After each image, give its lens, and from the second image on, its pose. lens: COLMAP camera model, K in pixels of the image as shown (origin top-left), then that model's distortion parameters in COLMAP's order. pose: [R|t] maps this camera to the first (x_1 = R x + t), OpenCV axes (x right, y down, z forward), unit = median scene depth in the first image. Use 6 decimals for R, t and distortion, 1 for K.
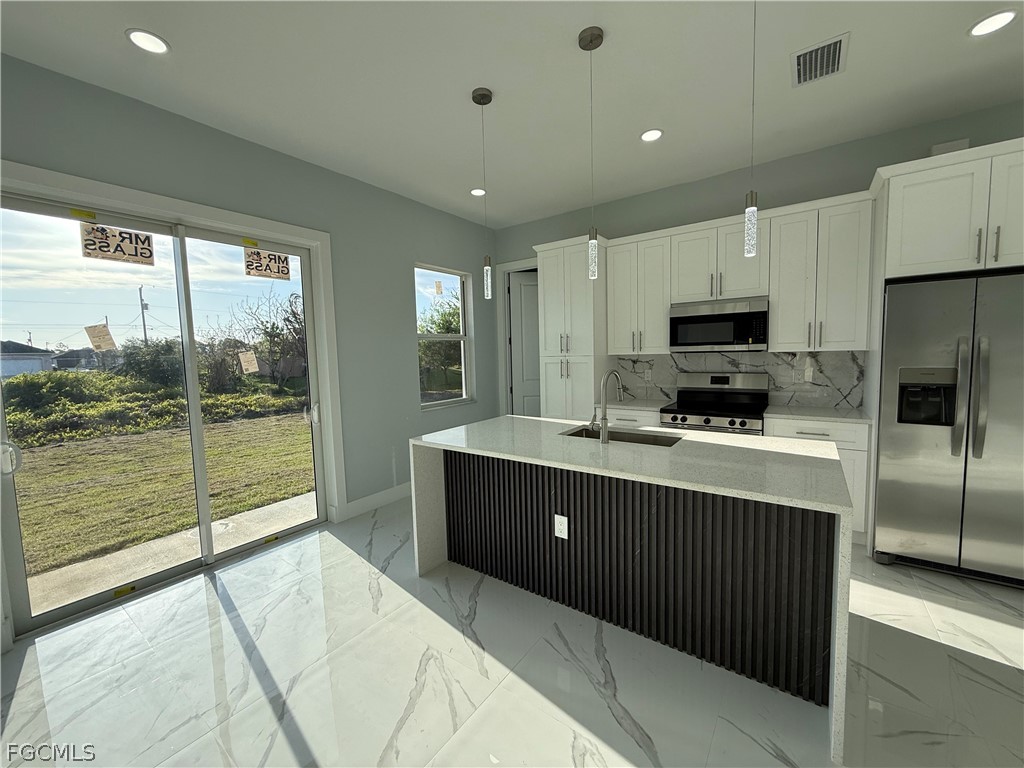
lens RADIAL K [[408.0, 0, 511.9], [0, 408.0, 383.0], [0, 0, 1]] dist [0.001083, -0.000149]
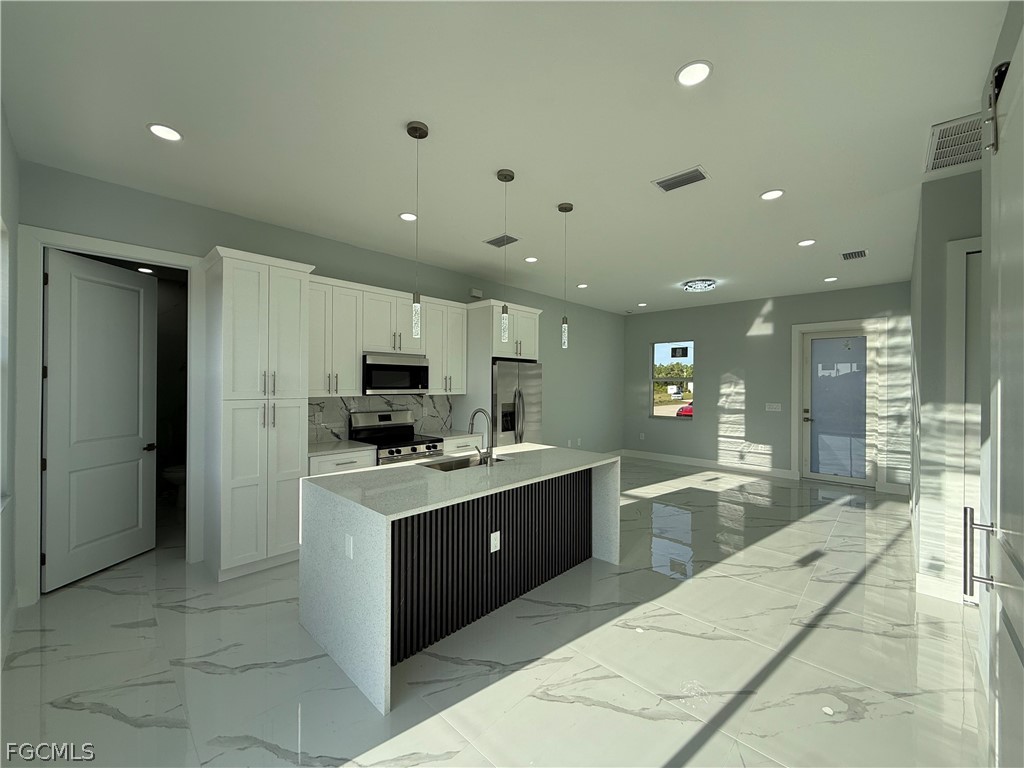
lens RADIAL K [[408.0, 0, 510.1], [0, 408.0, 383.6], [0, 0, 1]] dist [0.001083, -0.000149]
pose [[0.132422, 0.029078, 0.990767, -0.812248], [0.066887, 0.997029, -0.038202, -0.046636], [-0.988934, 0.071328, 0.130084, 0.583160]]
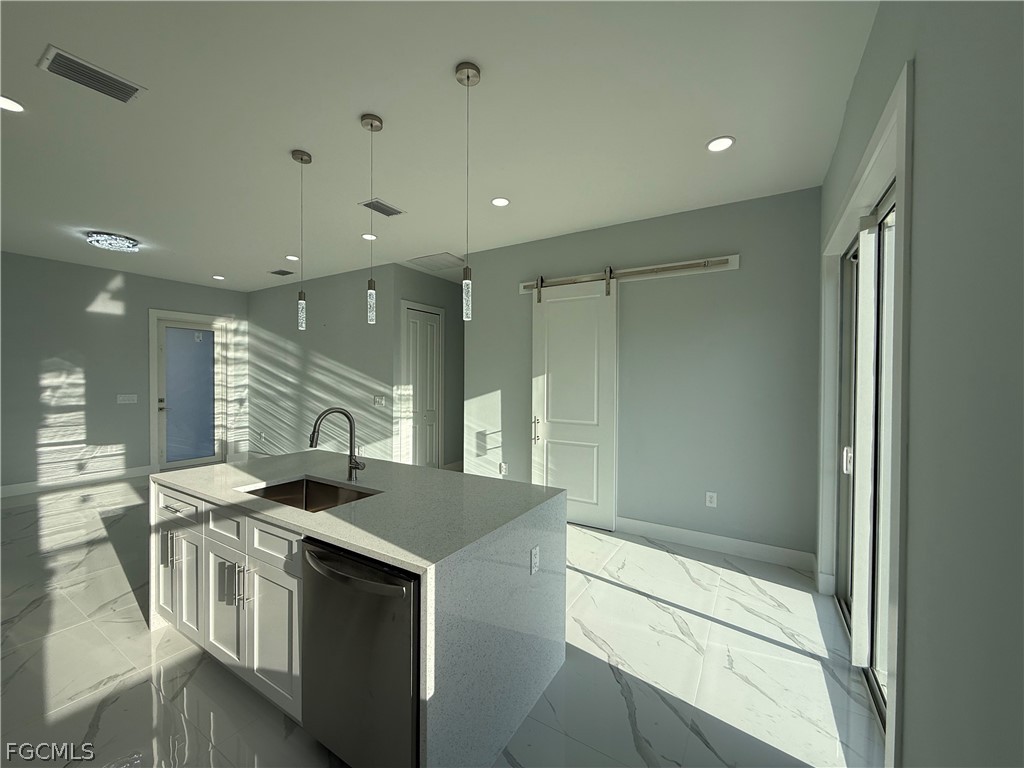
lens RADIAL K [[408.0, 0, 506.7], [0, 408.0, 383.2], [0, 0, 1]] dist [0.001083, -0.000149]
pose [[-0.996654, 0.021909, -0.078748, -0.056638], [0.014611, 0.995644, 0.092082, -0.140711], [0.080422, 0.090624, -0.992633, 1.560847]]
